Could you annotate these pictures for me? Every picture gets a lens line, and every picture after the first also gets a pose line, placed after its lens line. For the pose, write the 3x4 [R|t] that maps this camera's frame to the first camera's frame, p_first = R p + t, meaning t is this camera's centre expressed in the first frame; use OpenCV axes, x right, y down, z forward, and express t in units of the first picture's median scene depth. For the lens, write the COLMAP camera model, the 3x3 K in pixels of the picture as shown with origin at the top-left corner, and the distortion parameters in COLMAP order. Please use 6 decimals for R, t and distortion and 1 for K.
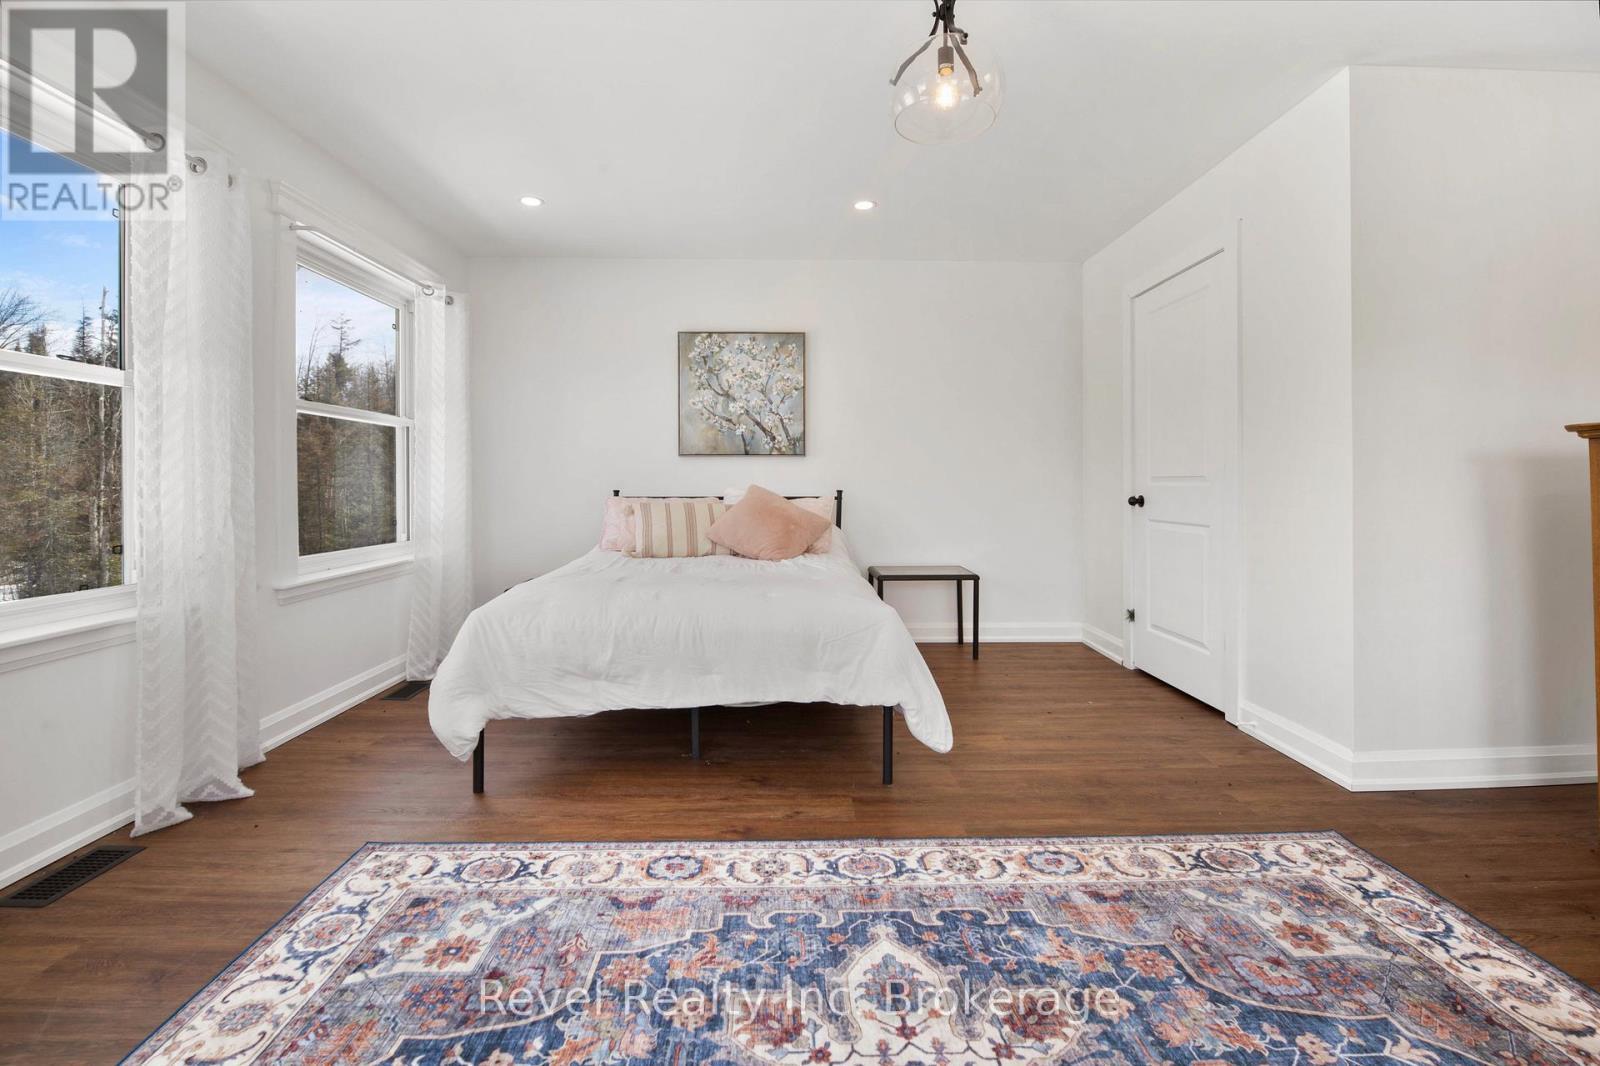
lens RADIAL K [[693.3, 0, 800.5], [0, 693.3, 491.4], [0, 0, 1]] dist [-0.011781, -0.000019]
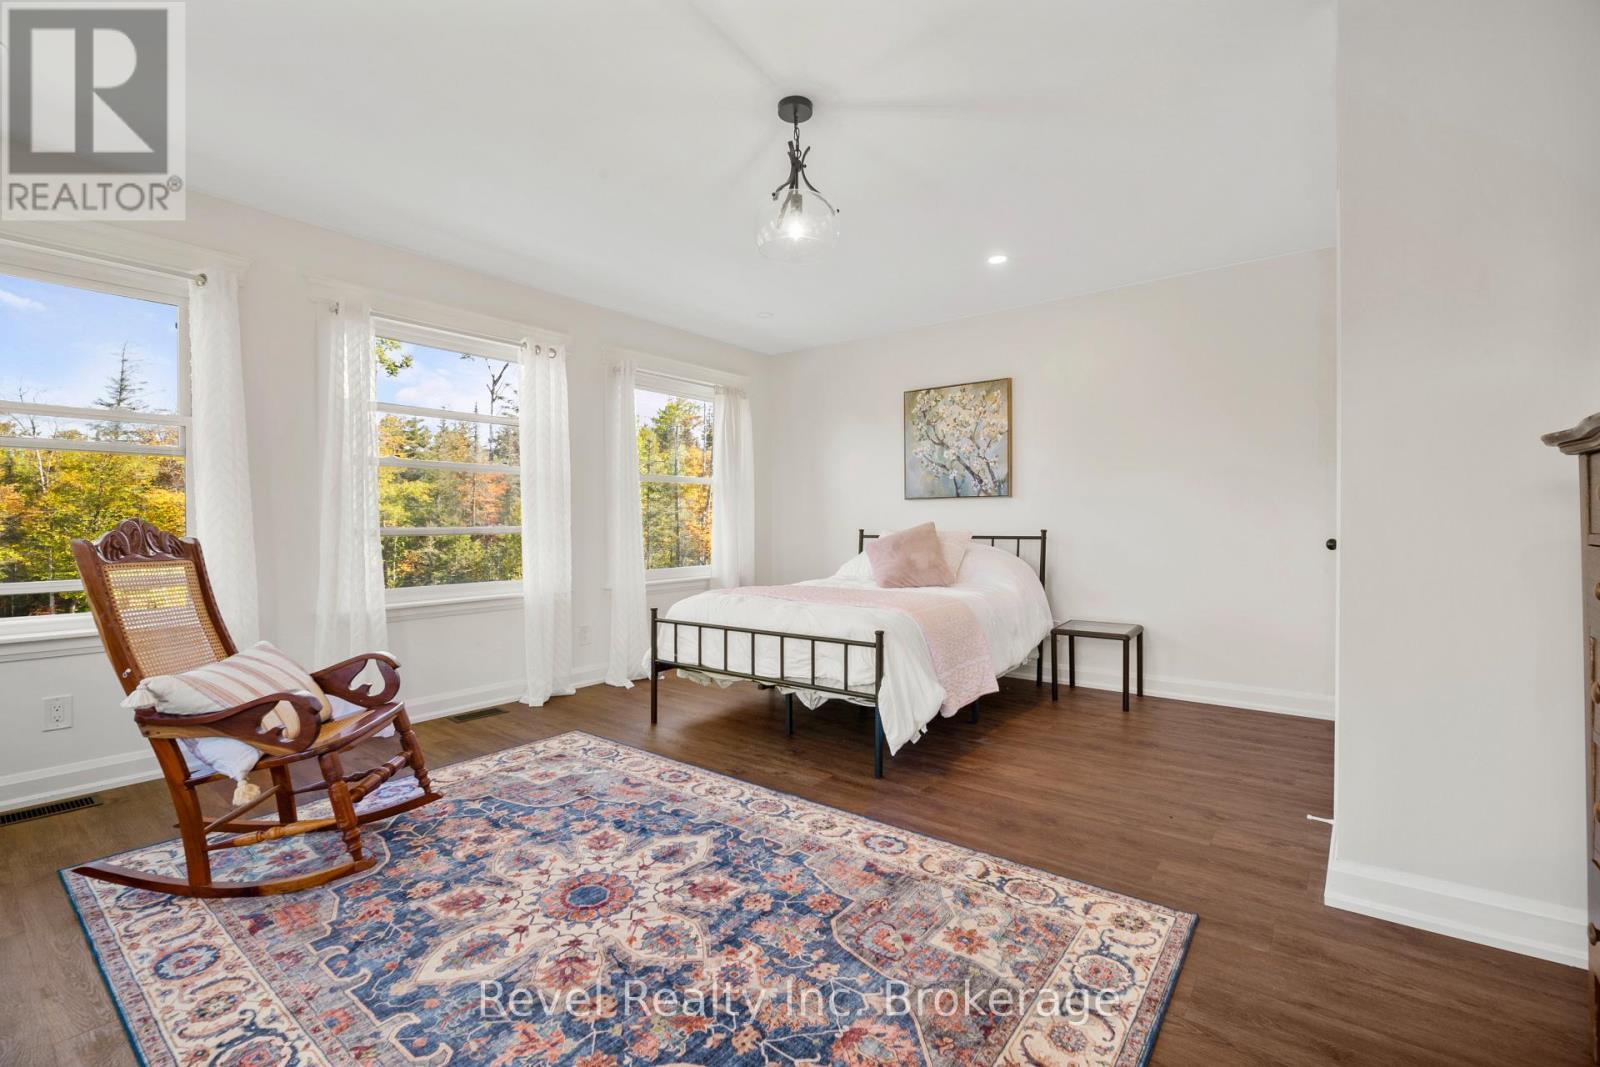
lens RADIAL K [[693.3, 0, 793.9], [0, 693.3, 530.1], [0, 0, 1]] dist [-0.011781, -0.000019]
pose [[0.774329, 0.002935, -0.632776, 0.988015], [-0.004557, 0.999989, -0.000938, 0.002908], [0.632767, 0.003610, 0.774334, -0.016070]]
